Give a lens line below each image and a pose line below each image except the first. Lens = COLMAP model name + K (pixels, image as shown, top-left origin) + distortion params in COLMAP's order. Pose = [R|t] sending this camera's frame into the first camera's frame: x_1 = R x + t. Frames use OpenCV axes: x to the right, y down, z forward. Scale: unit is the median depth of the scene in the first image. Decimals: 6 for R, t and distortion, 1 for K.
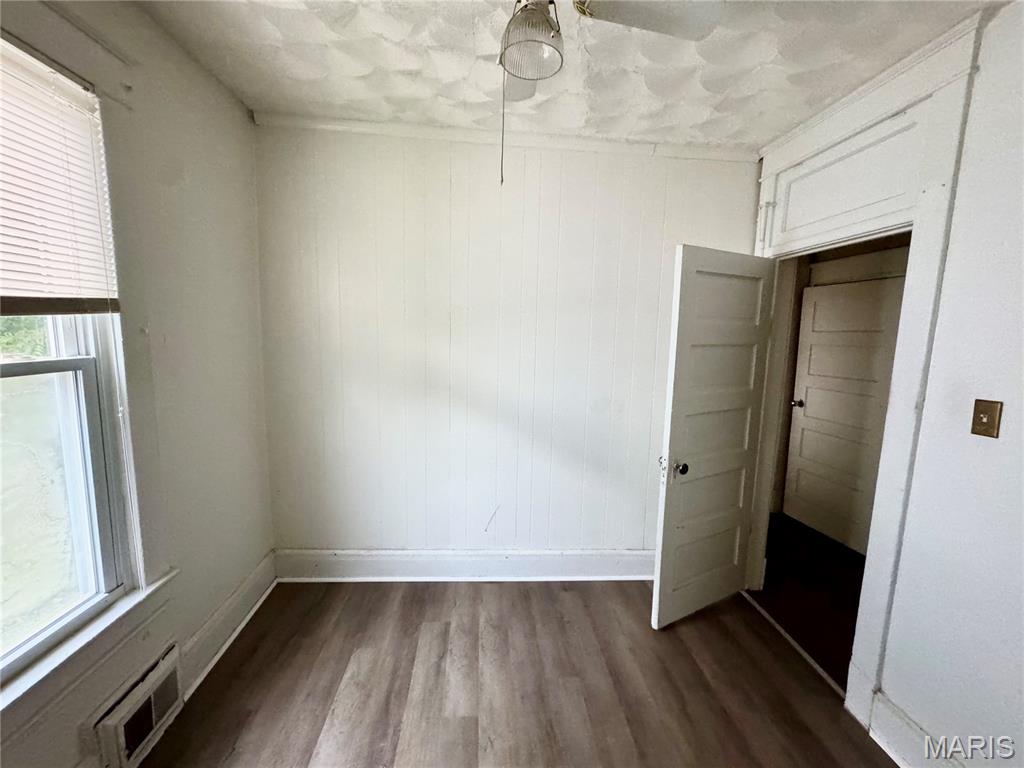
lens RADIAL K [[407.9, 0, 511.8], [0, 407.9, 382.7], [0, 0, 1]] dist [-0.003458, 0.000163]
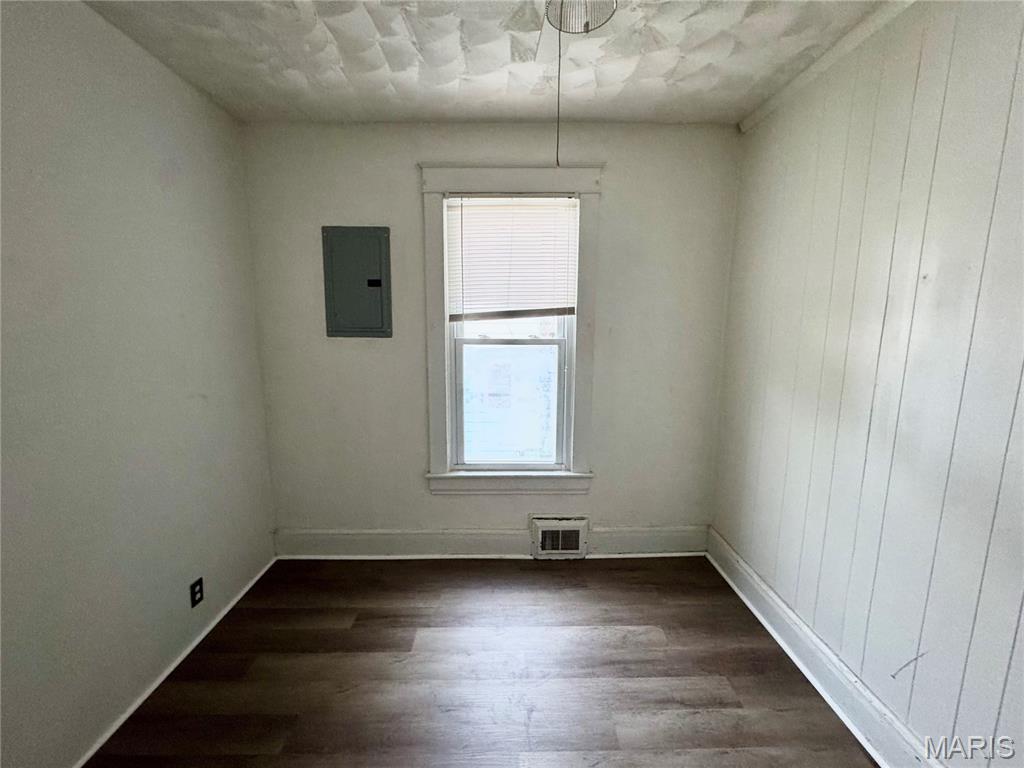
lens RADIAL K [[407.9, 0, 511.8], [0, 407.9, 382.7], [0, 0, 1]] dist [-0.003458, 0.000163]
pose [[-0.067558, 0.108377, -0.991812, 0.678199], [-0.130108, 0.984637, 0.116456, -0.037069], [0.989196, 0.136910, -0.052419, 0.658774]]
